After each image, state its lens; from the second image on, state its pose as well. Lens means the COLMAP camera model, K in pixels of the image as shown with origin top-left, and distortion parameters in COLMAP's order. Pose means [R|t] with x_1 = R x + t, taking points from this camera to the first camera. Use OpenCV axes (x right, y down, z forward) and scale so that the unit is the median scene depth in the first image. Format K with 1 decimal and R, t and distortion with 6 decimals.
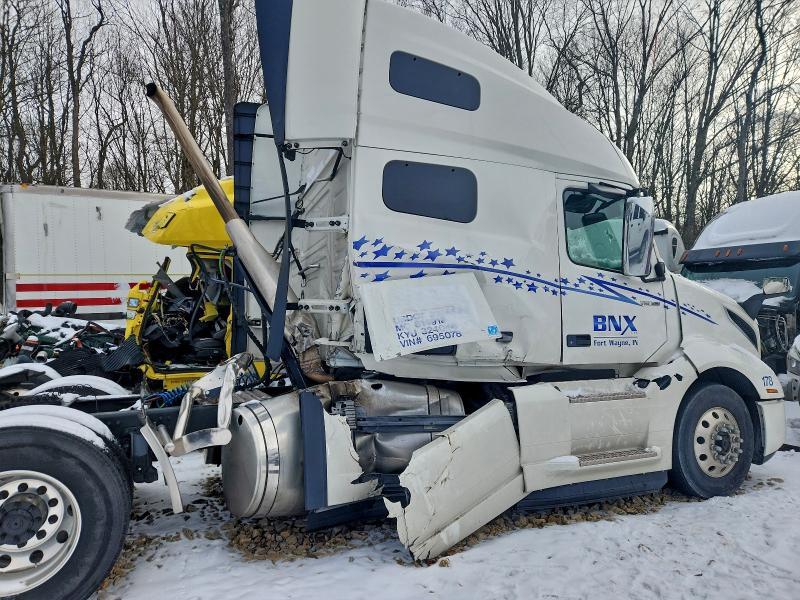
lens RADIAL K [[514.1, 0, 400.0], [0, 514.1, 300.0], [0, 0, 1]] dist [0.059218, -0.004458]
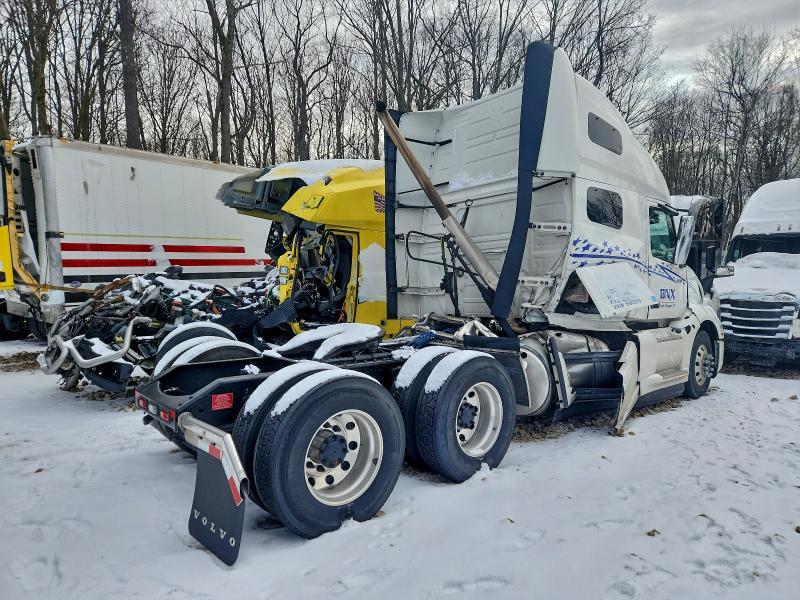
lens RADIAL K [[514.1, 0, 400.0], [0, 514.1, 300.0], [0, 0, 1]] dist [0.059218, -0.004458]
pose [[0.946464, 0.004680, 0.322775, -0.962071], [-0.029253, 0.997024, 0.071320, -0.028127], [-0.321481, -0.076944, 0.943785, -0.275289]]
